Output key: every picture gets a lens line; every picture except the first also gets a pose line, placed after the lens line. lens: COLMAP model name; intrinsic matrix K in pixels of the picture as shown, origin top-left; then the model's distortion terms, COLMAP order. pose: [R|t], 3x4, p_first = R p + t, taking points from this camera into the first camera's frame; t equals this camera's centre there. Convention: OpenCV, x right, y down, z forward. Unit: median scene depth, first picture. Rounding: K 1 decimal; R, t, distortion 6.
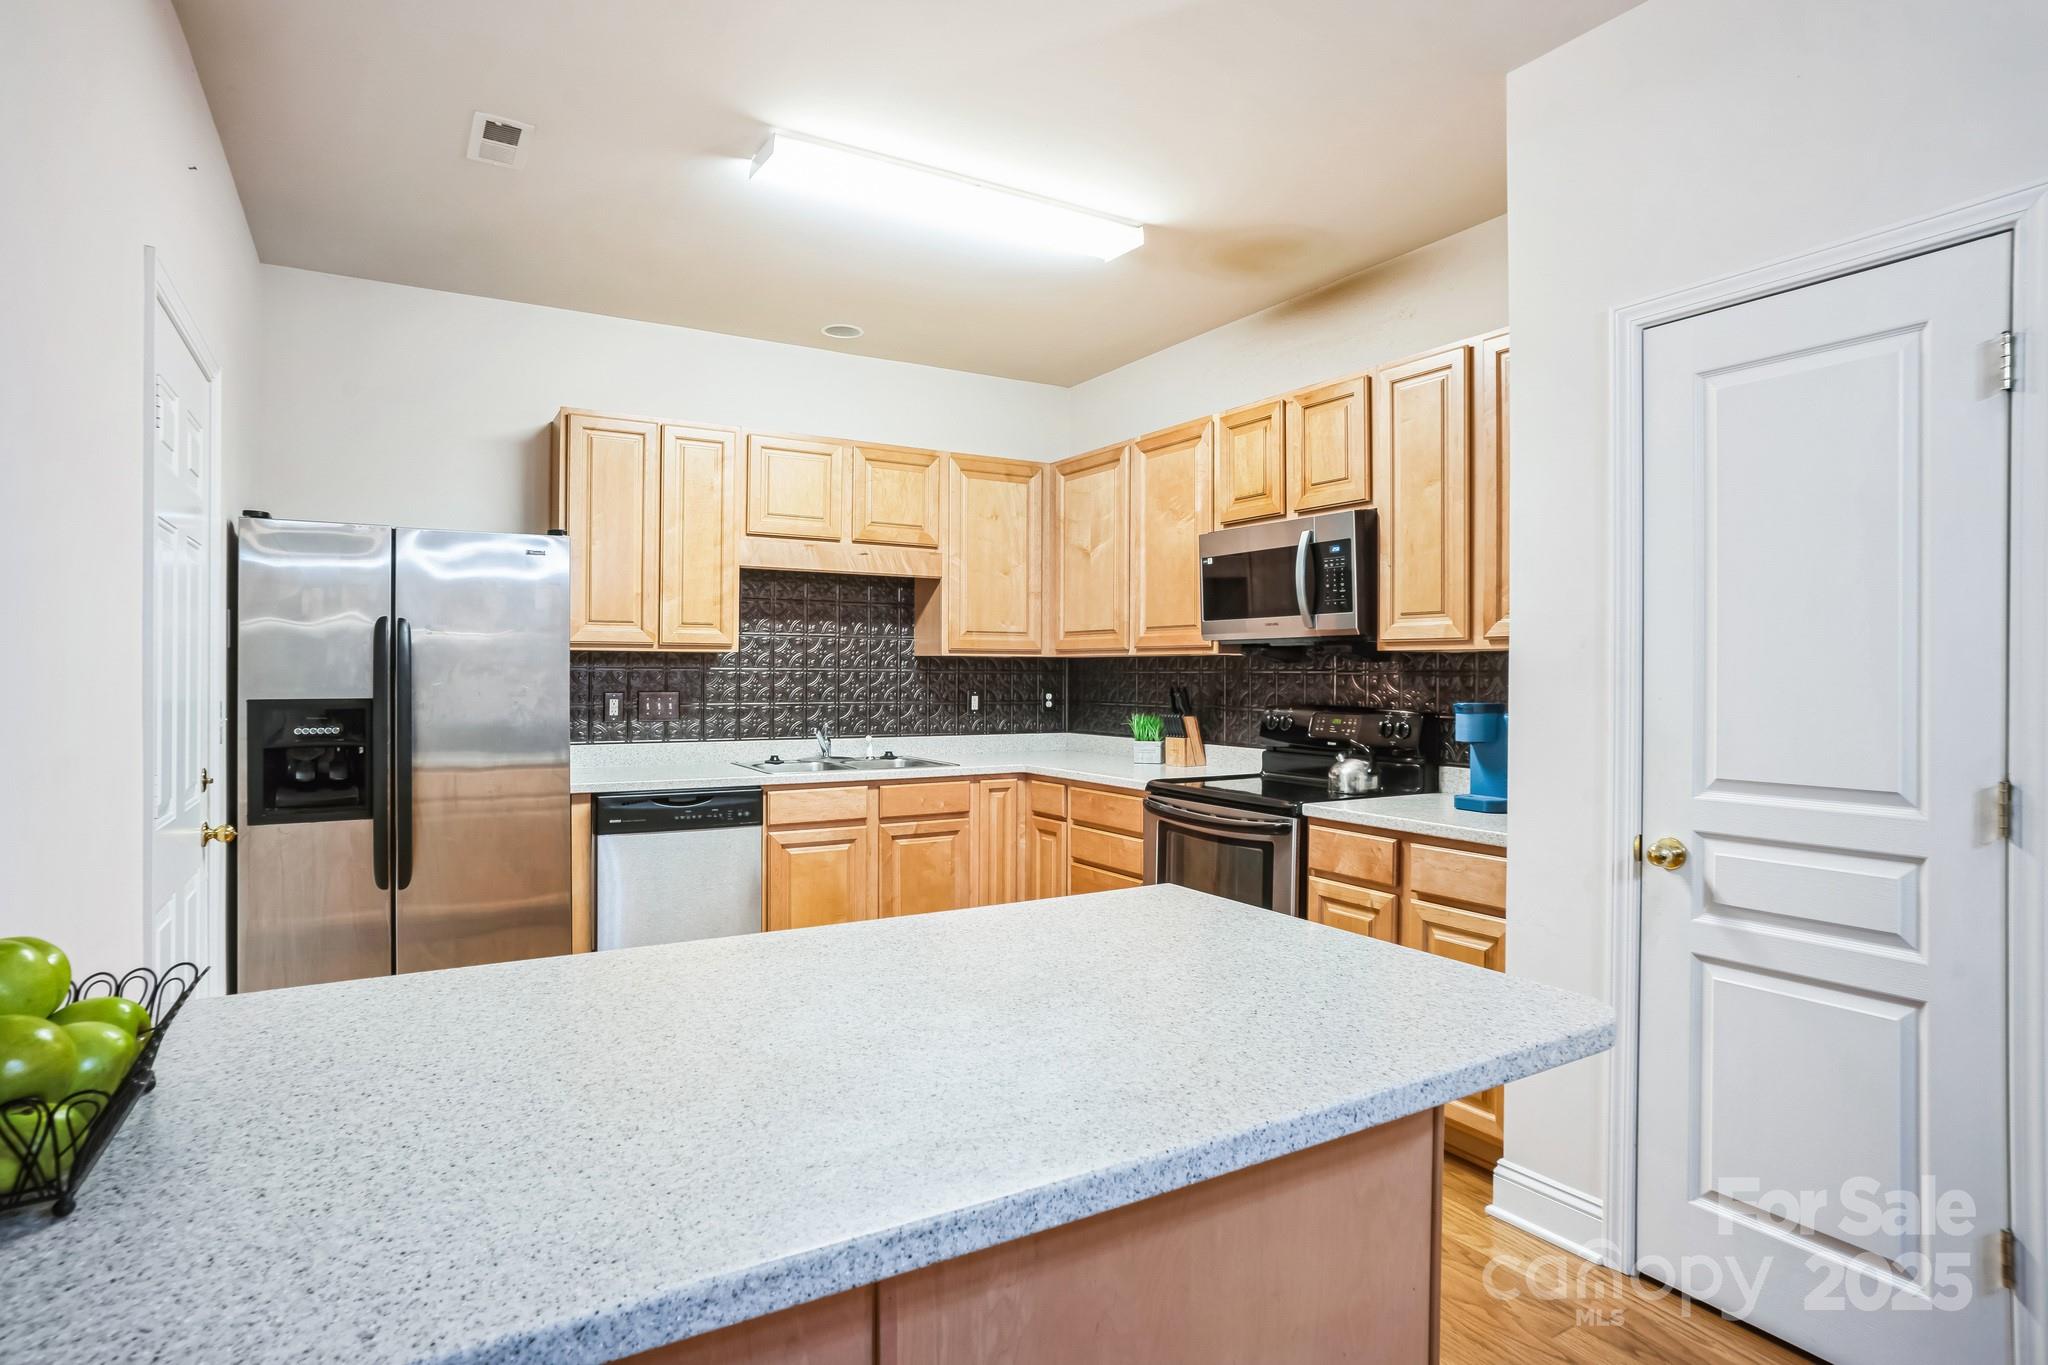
lens RADIAL K [[1089.7, 0, 1033.3], [0, 1089.7, 675.3], [0, 0, 1]] dist [-0.058292, 0.040377]
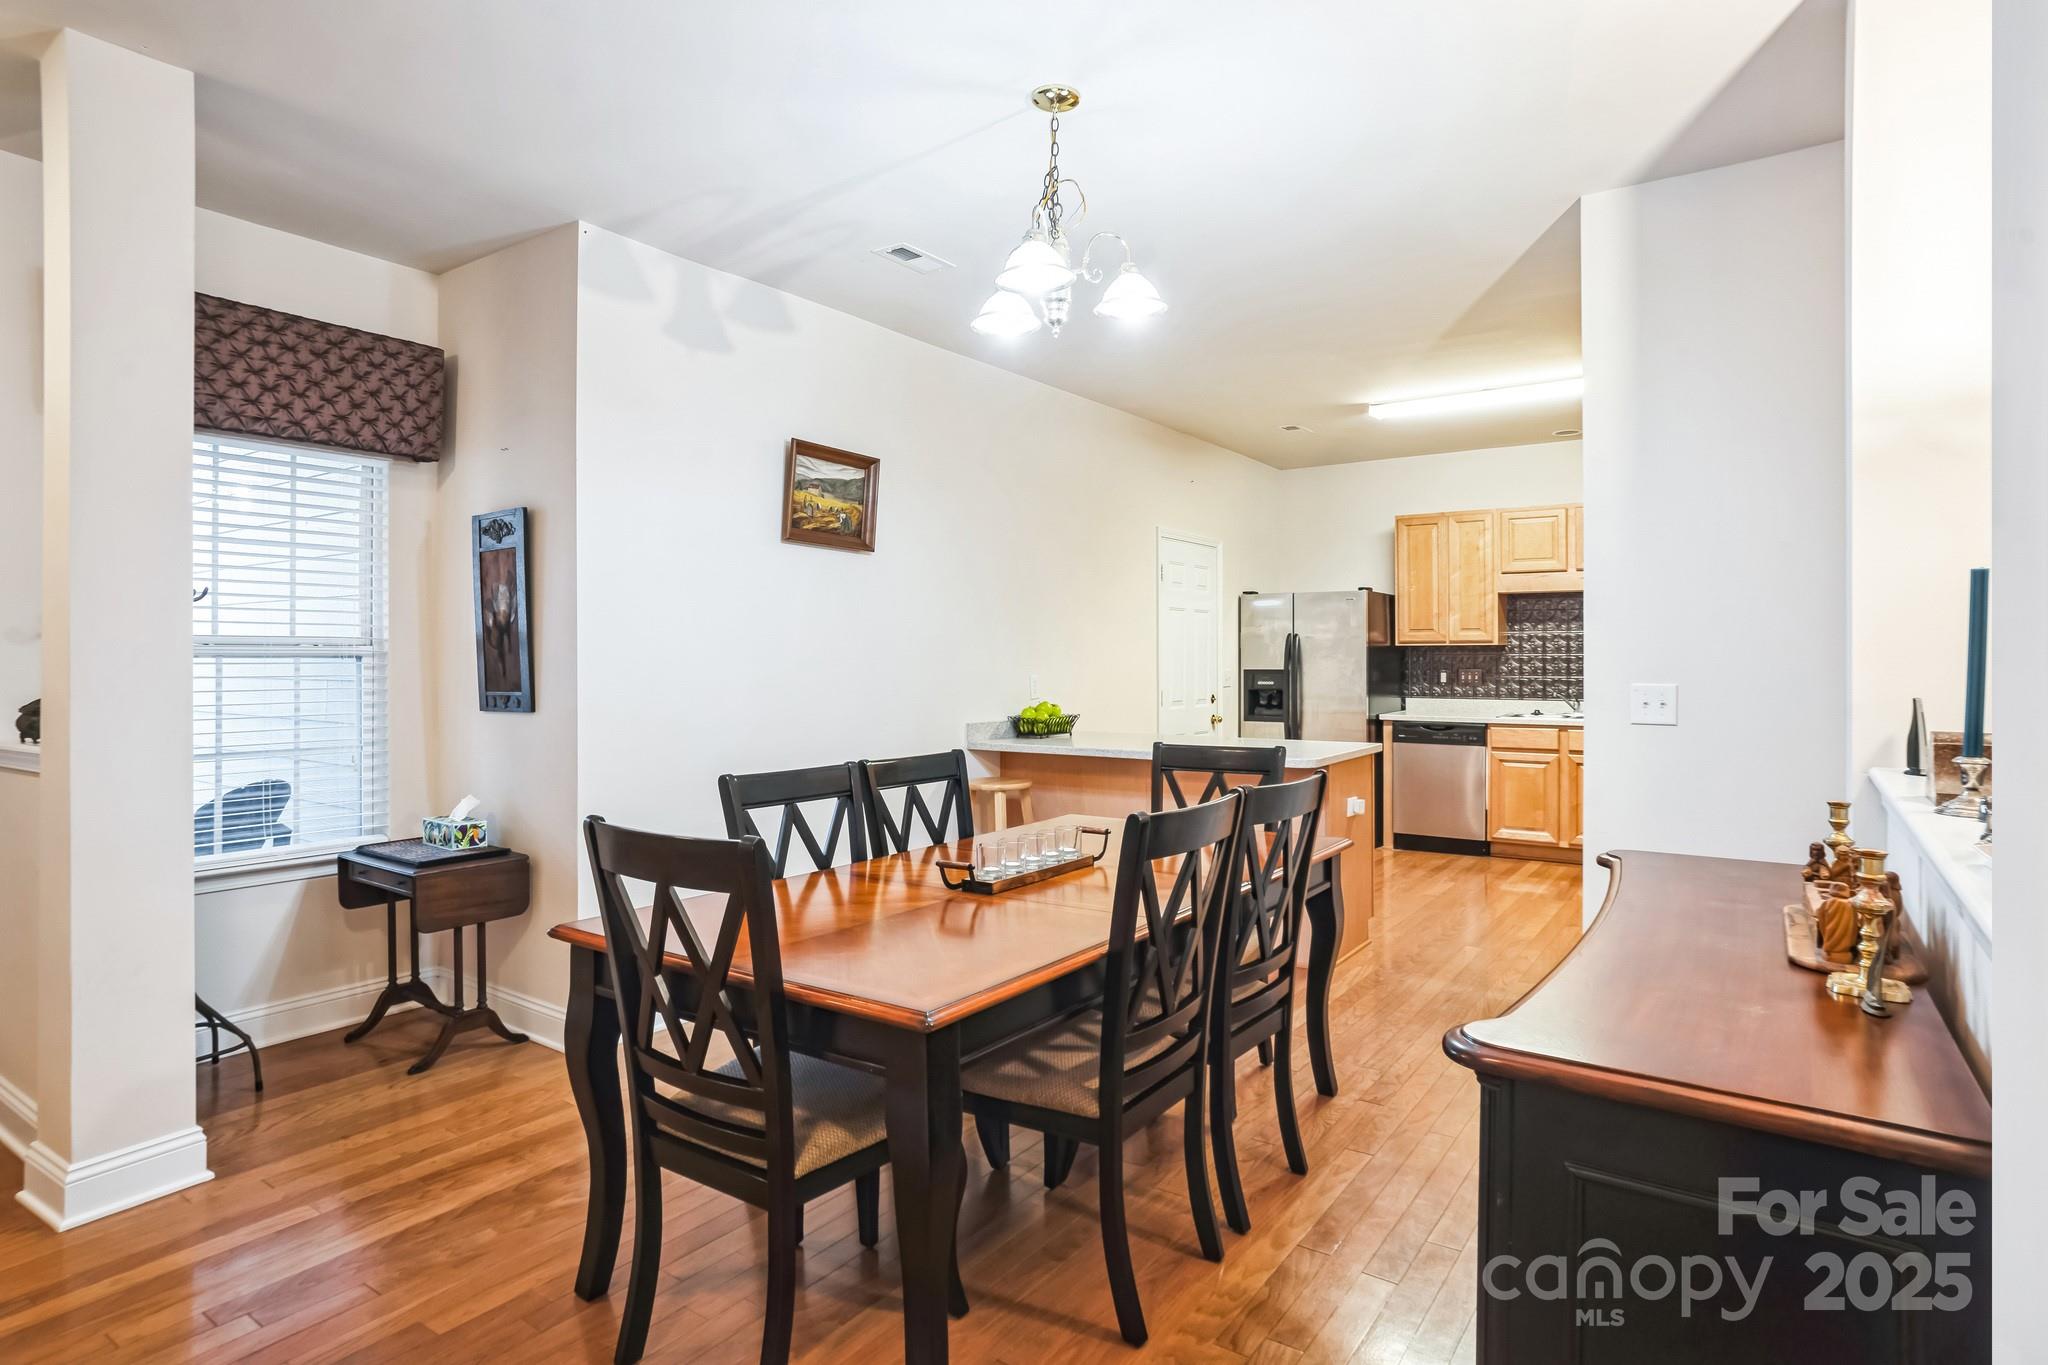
lens RADIAL K [[1089.7, 0, 1033.4], [0, 1089.7, 659.8], [0, 0, 1]] dist [-0.058292, 0.040377]
pose [[0.408212, -0.007388, -0.912857, 1.139020], [0.000654, 0.999969, -0.007800, 0.017031], [0.912887, 0.002588, 0.408204, -0.385589]]
